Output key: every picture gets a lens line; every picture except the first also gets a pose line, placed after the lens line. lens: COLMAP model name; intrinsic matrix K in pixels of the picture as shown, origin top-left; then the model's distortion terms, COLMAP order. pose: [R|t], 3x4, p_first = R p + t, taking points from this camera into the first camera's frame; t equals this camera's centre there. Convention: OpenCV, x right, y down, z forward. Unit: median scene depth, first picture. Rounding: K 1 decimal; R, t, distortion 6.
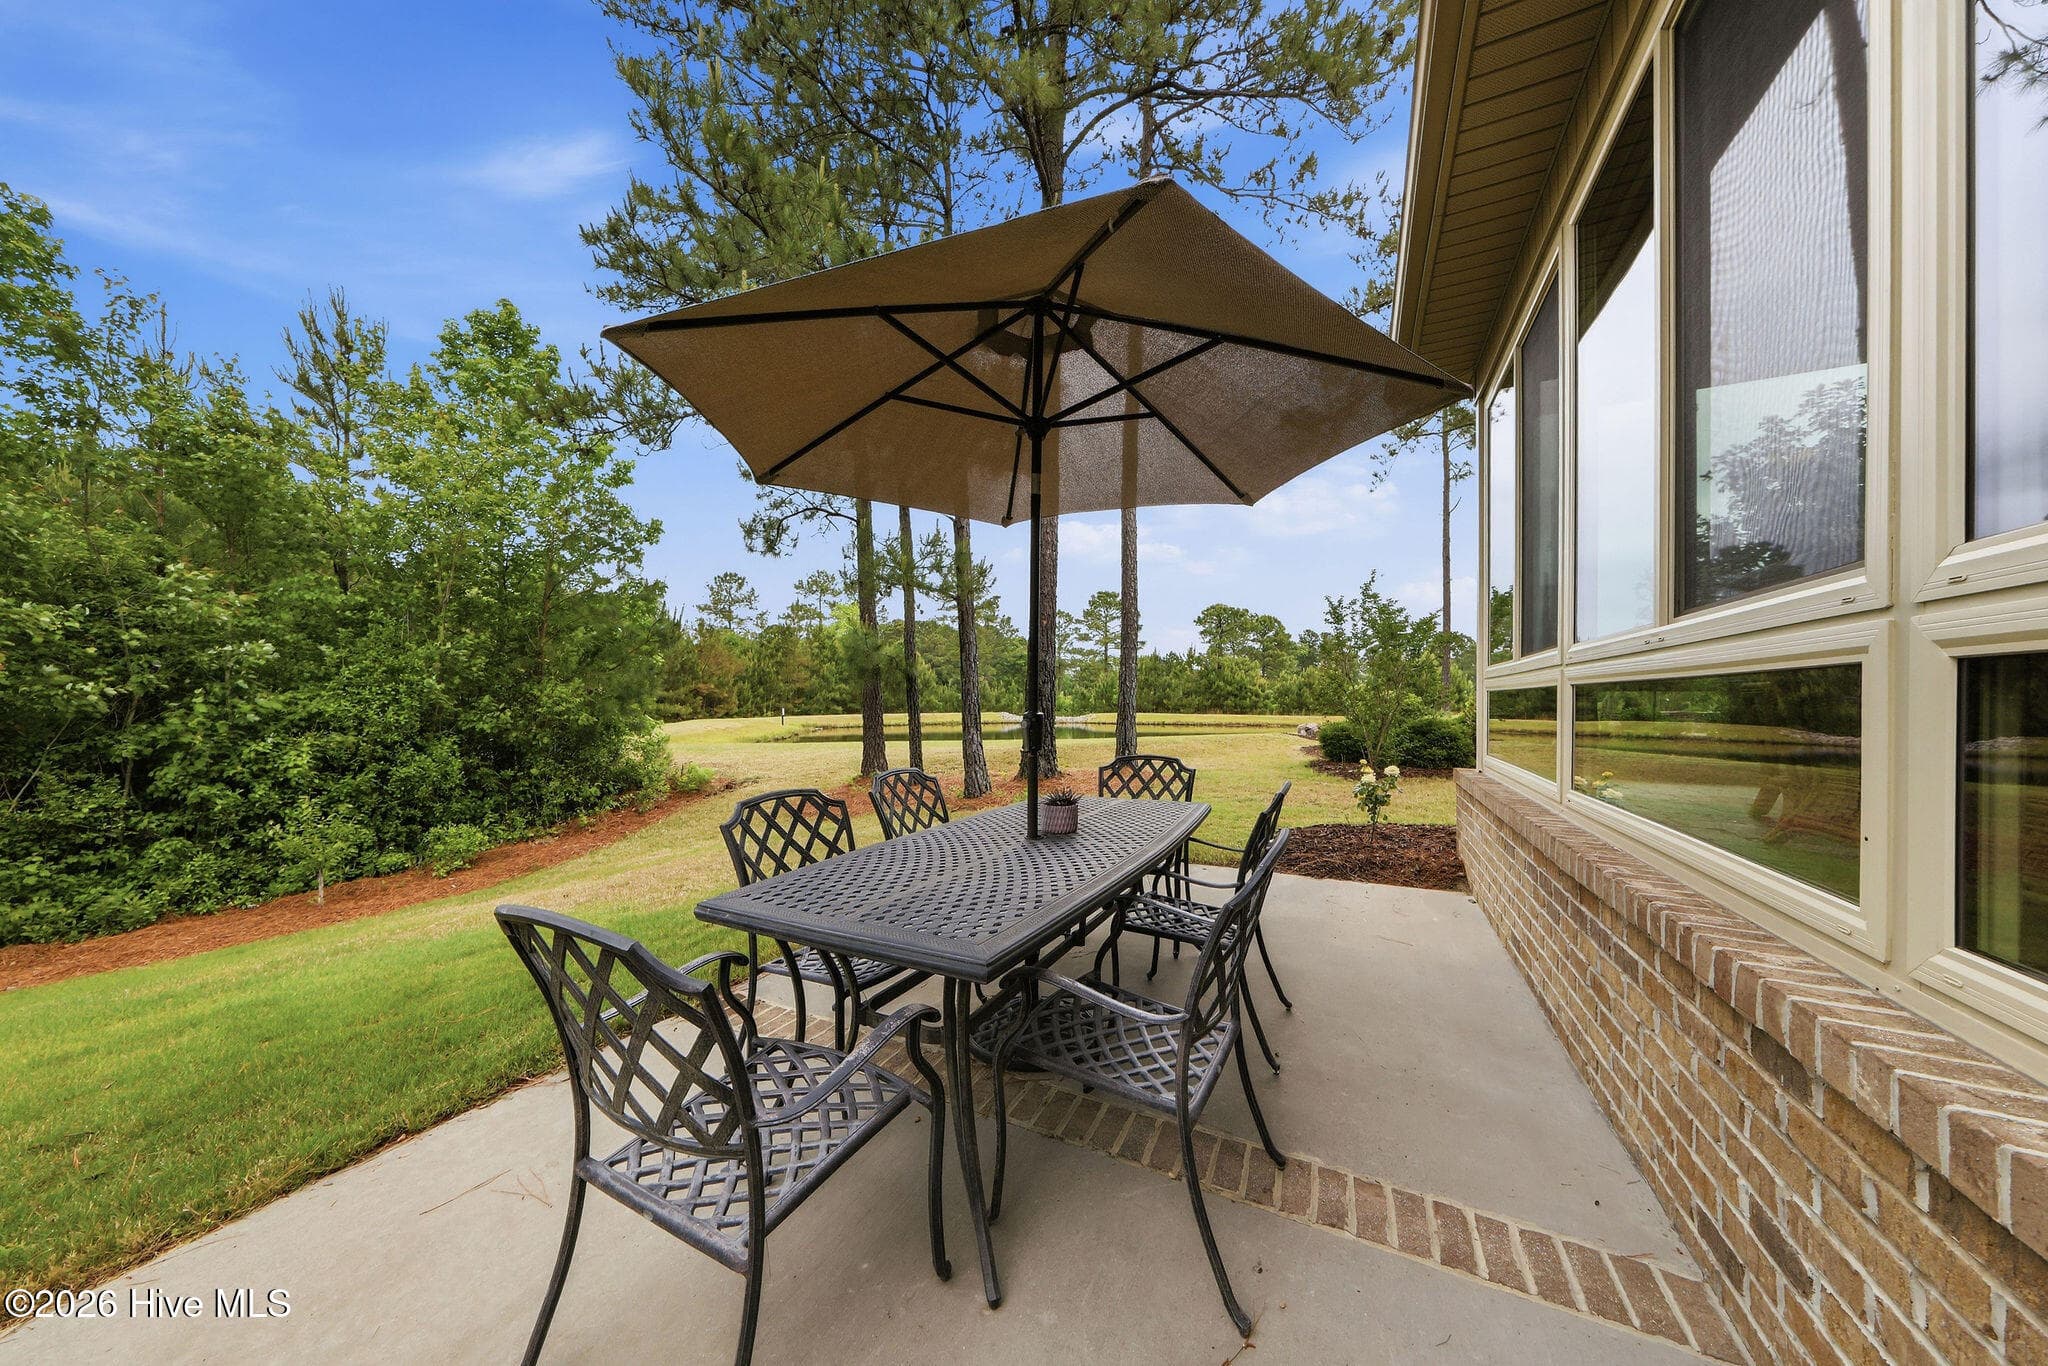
lens RADIAL K [[645.2, 0, 1024.0], [0, 645.2, 683.0], [0, 0, 1]] dist [0.000263, 0.000043]
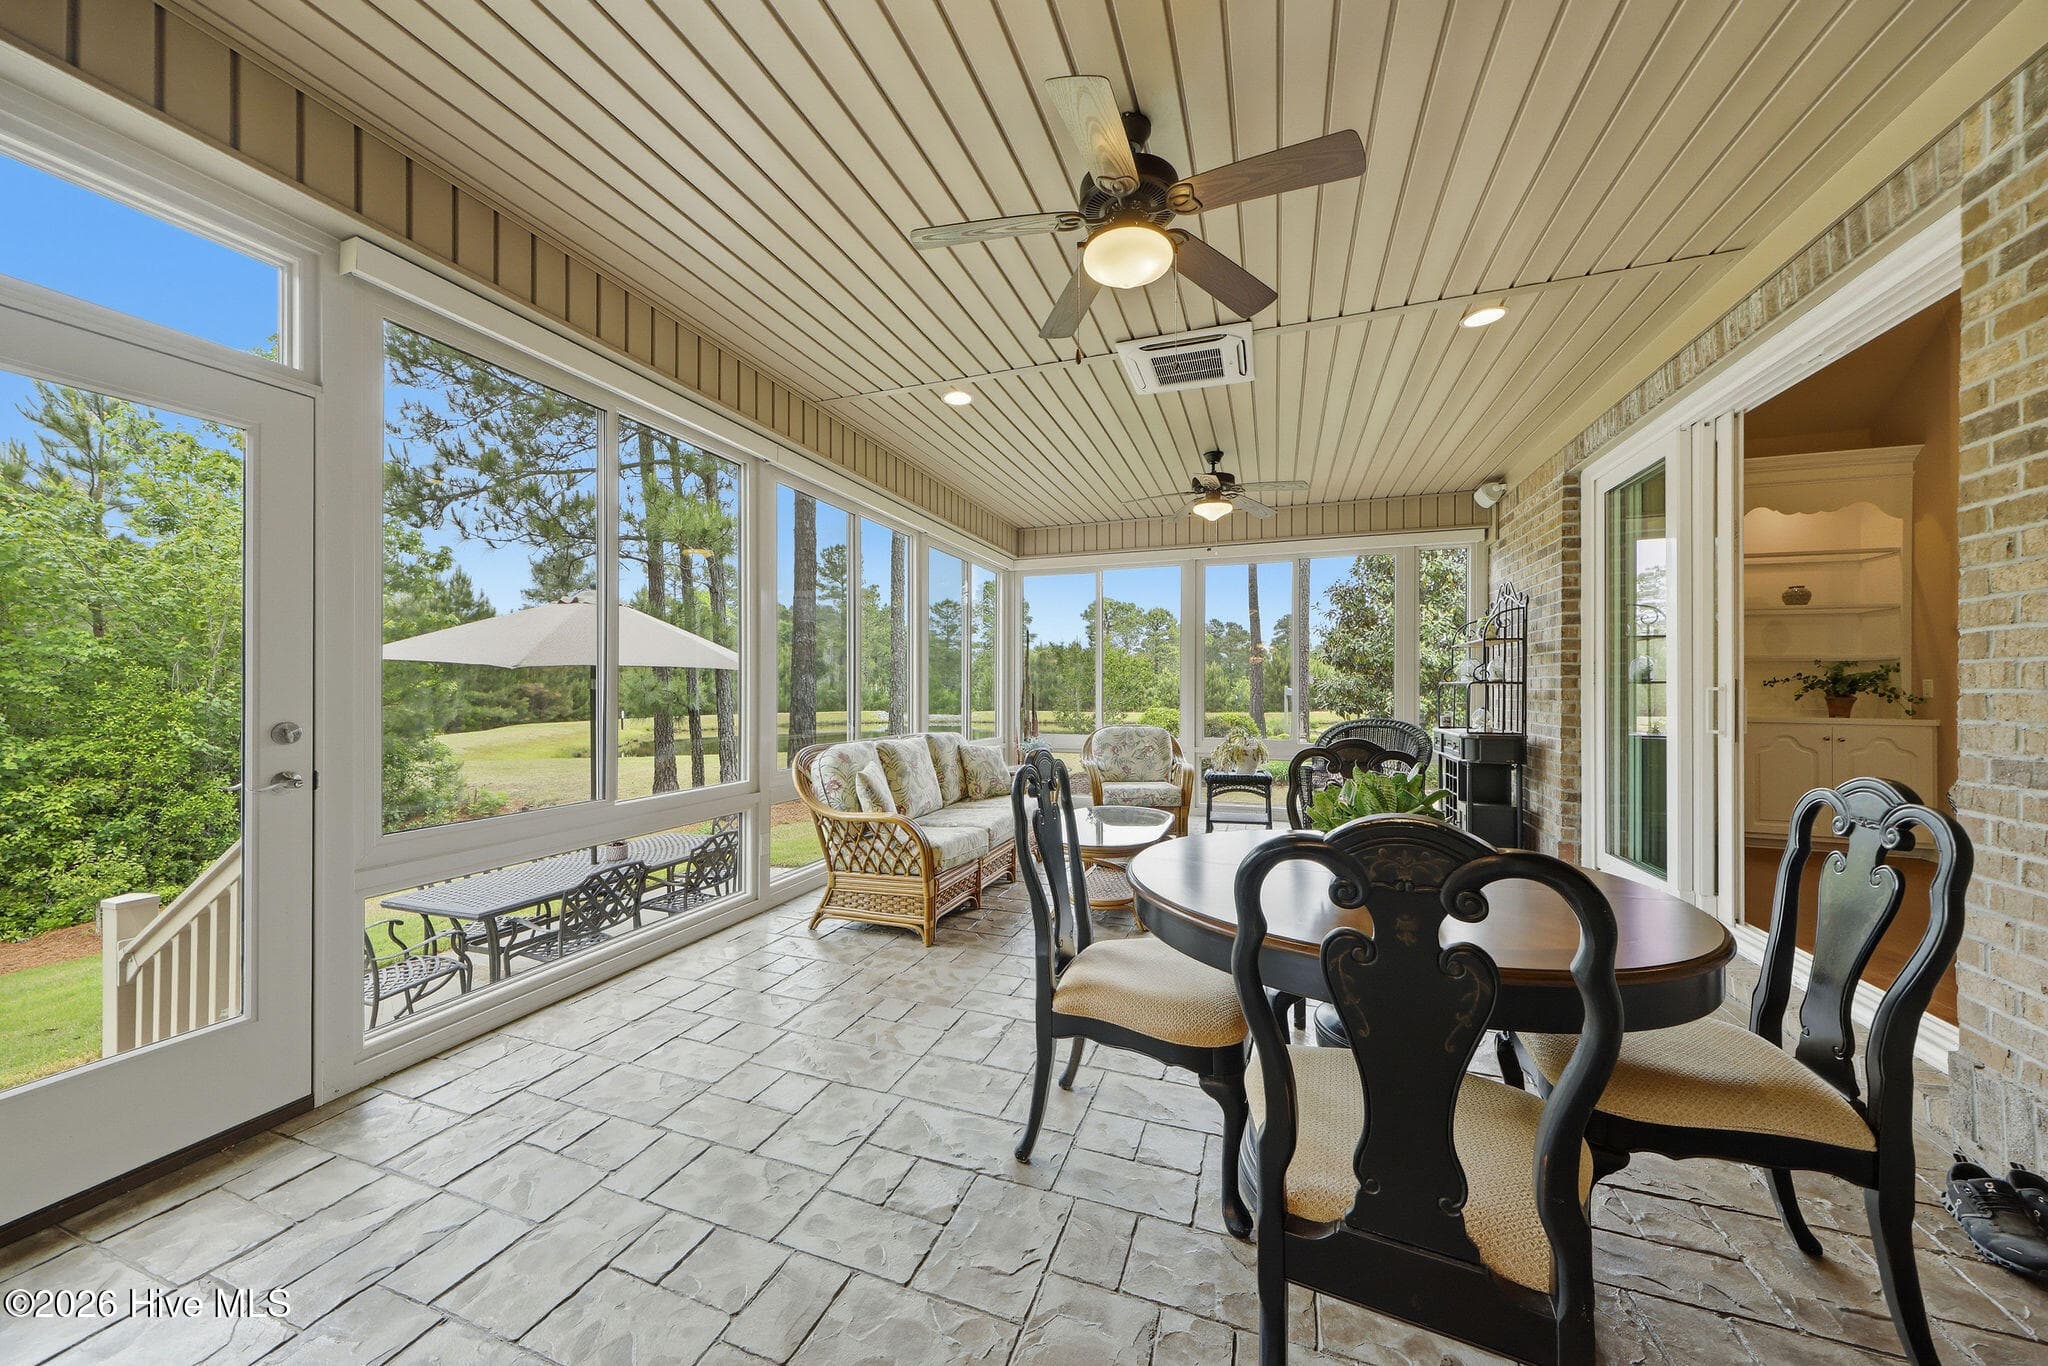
lens RADIAL K [[718.4, 0, 1024.0], [0, 718.4, 683.0], [0, 0, 1]] dist [0.008158, 0.000016]
pose [[0.992271, -0.002508, 0.124067, 0.281078], [0.000132, 0.999817, 0.019150, -0.094007], [-0.124092, -0.018986, 0.992089, -0.355656]]
